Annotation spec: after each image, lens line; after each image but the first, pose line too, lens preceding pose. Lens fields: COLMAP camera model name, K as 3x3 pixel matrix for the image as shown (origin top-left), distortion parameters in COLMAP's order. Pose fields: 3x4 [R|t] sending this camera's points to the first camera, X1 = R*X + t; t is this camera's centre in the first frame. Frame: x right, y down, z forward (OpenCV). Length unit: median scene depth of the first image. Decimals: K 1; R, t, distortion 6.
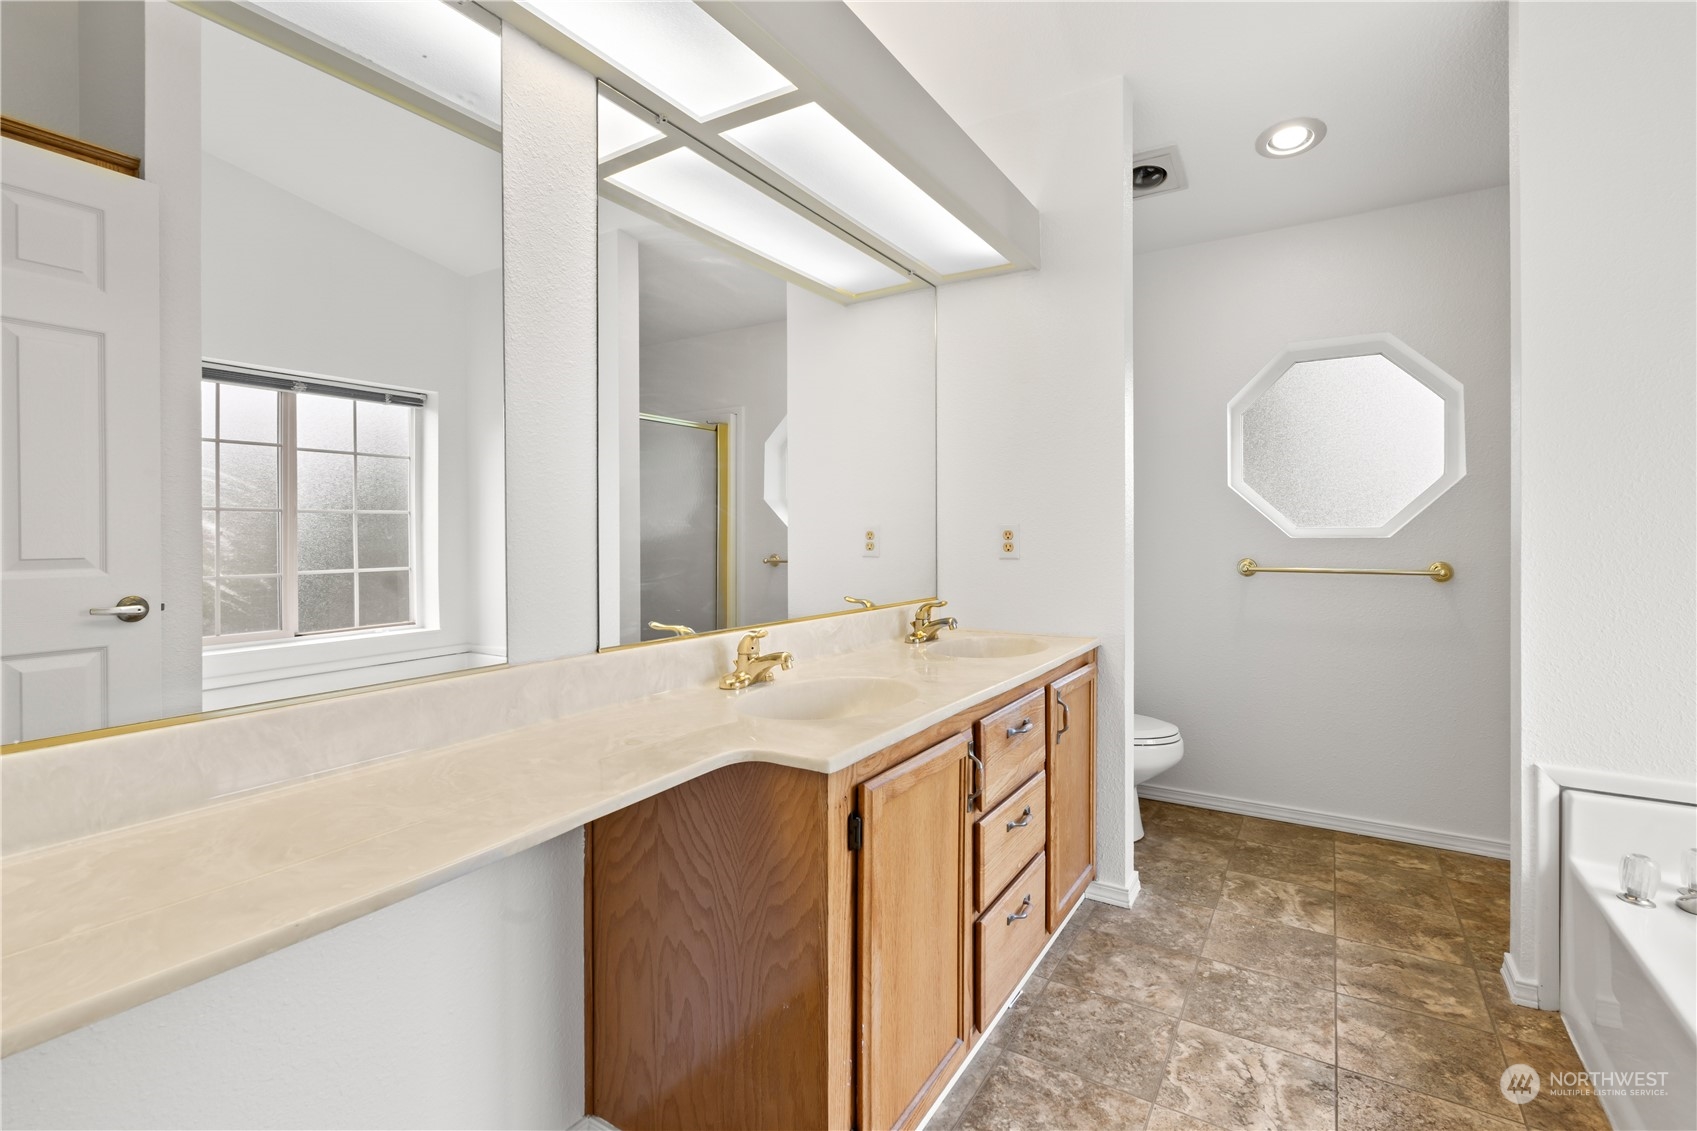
lens RADIAL K [[775.1, 0, 852.5], [0, 775.1, 540.6], [0, 0, 1]] dist [-0.002831, -0.000457]
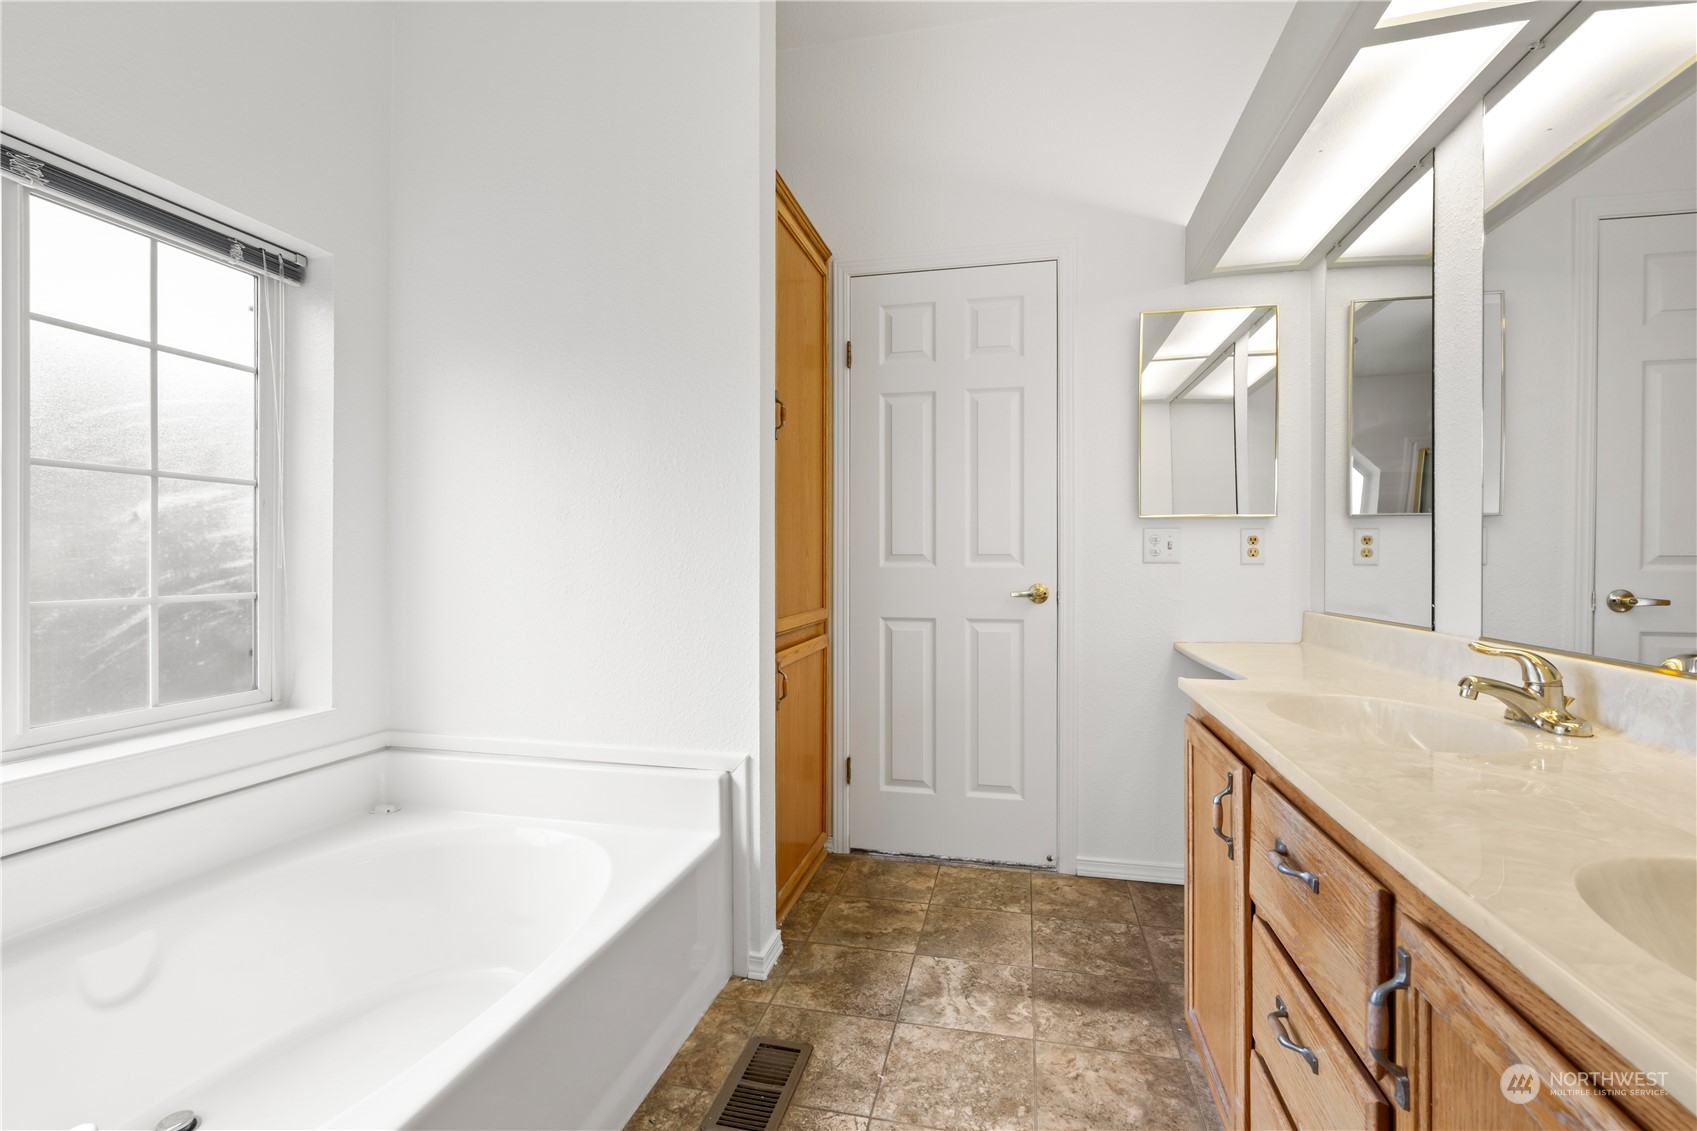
lens RADIAL K [[775.1, 0, 852.5], [0, 775.1, 540.6], [0, 0, 1]] dist [-0.002831, -0.000457]
pose [[-0.944428, -0.006484, -0.328655, 1.039961], [-0.005617, 0.999978, -0.003588, 0.001017], [0.328671, -0.001543, -0.944443, 1.926188]]
